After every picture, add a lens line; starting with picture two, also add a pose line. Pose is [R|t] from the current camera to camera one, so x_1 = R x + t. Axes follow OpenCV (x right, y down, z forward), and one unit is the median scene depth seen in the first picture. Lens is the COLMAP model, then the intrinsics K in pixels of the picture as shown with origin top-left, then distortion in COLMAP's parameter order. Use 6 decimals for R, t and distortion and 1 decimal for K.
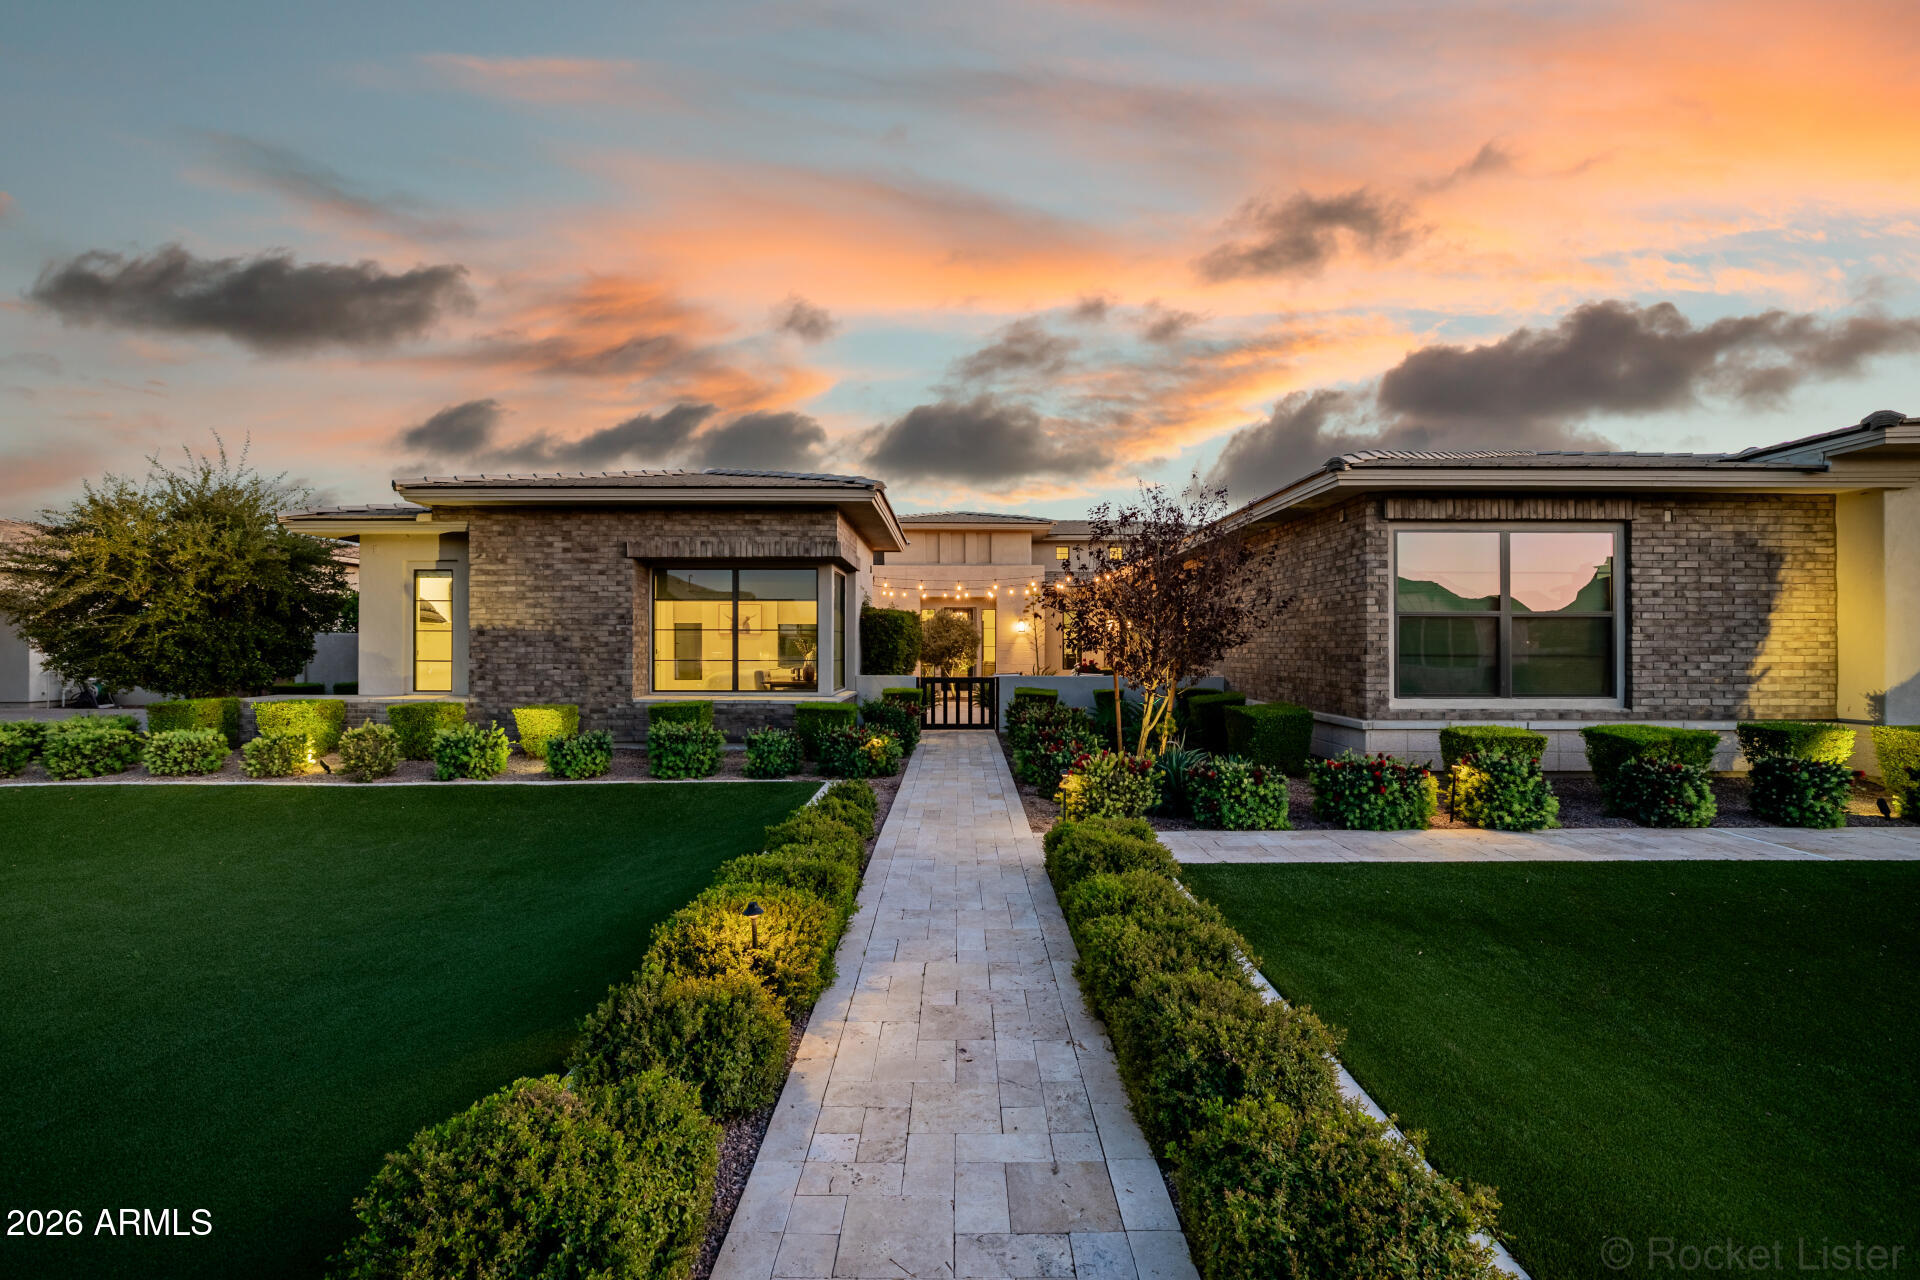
lens RADIAL K [[817.9, 0, 961.8], [0, 817.9, 641.0], [0, 0, 1]] dist [0.003529, 0.002505]
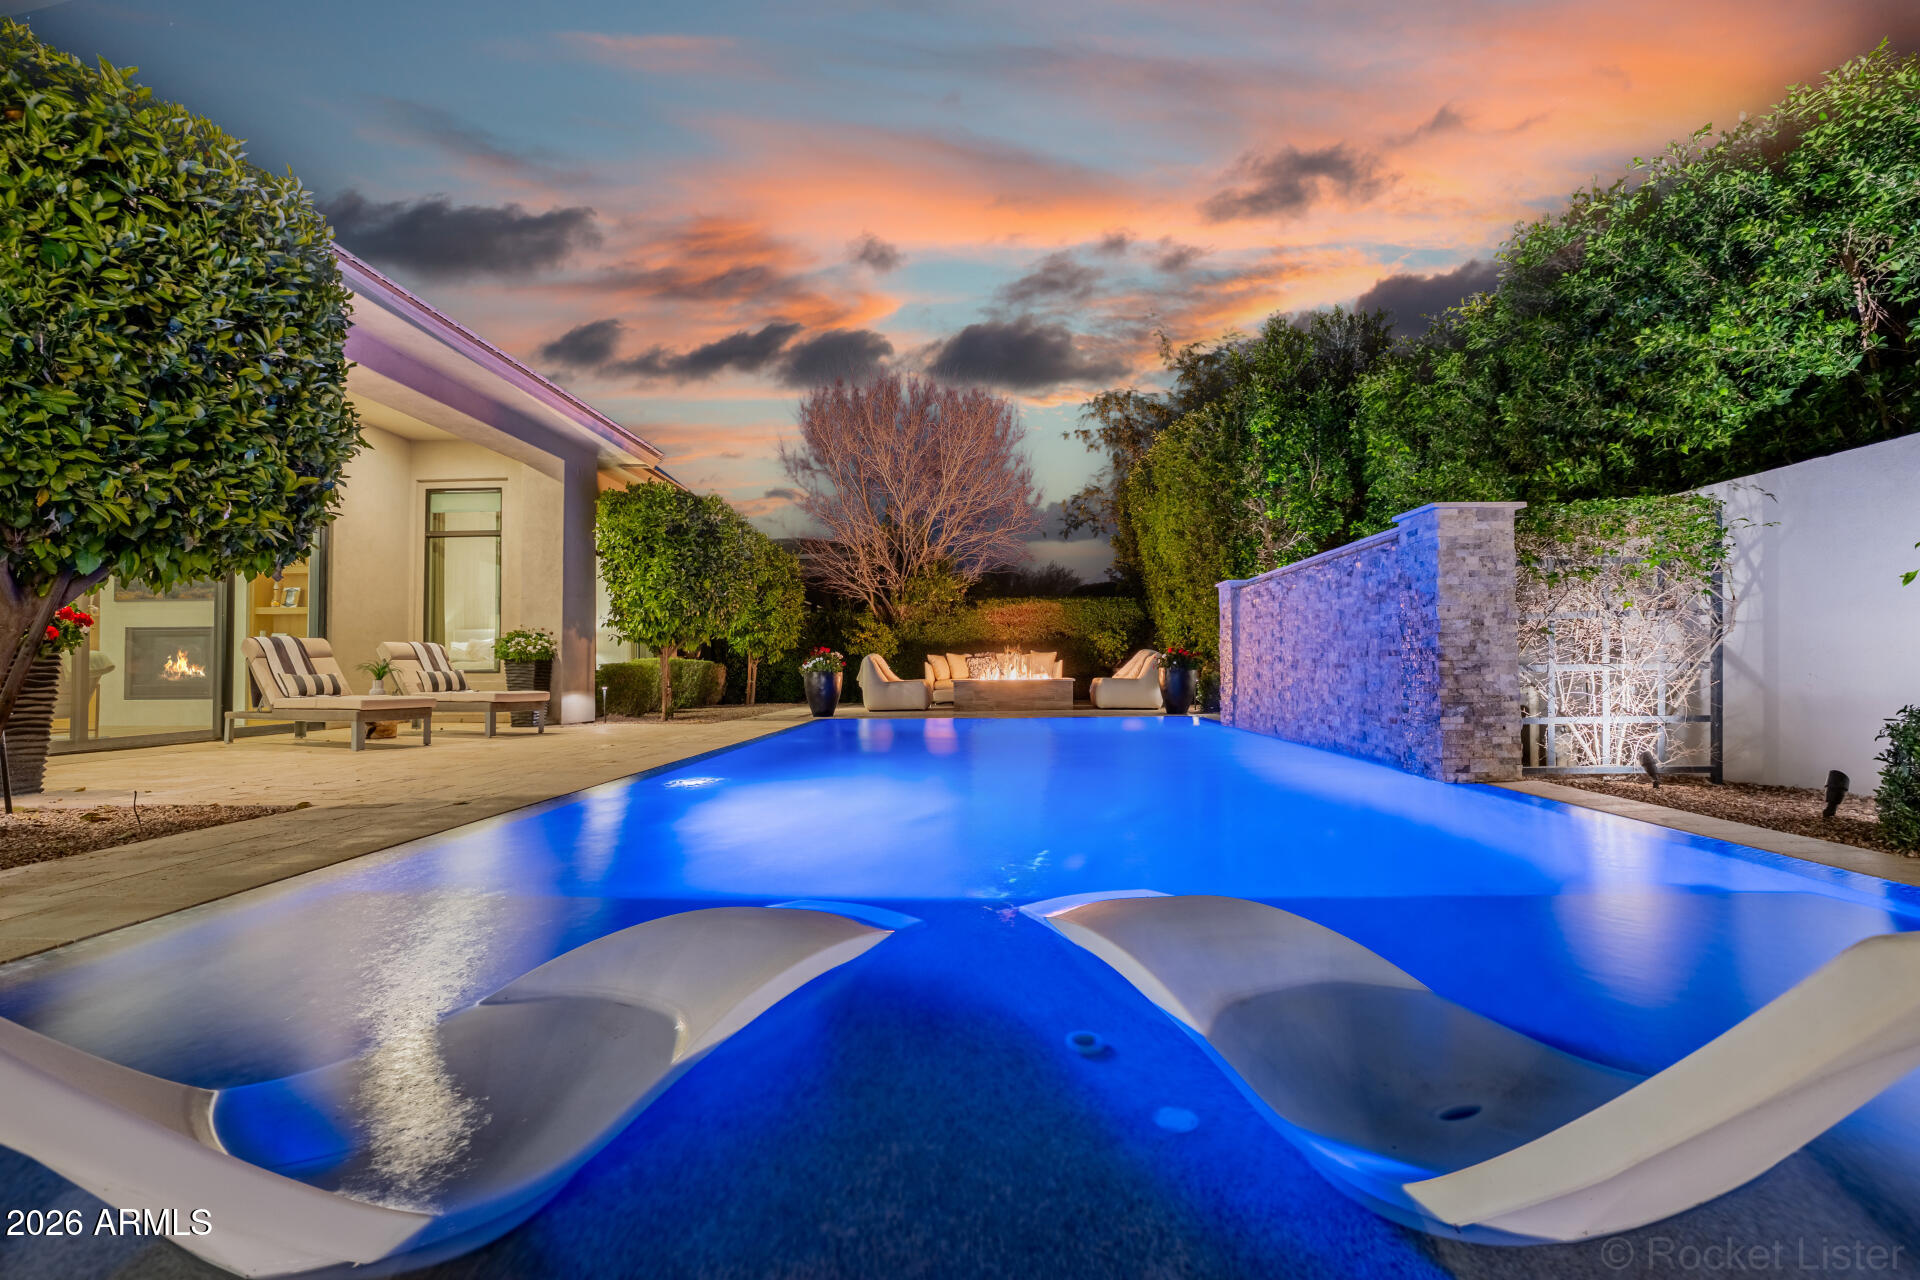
lens RADIAL K [[817.9, 0, 962.9], [0, 817.9, 641.0], [0, 0, 1]] dist [0.003529, 0.002505]
pose [[1.000000, 0.000297, 0.000567, -0.064461], [-0.000297, 1.000000, 0.000322, 0.176376], [-0.000567, -0.000322, 1.000000, -0.201731]]
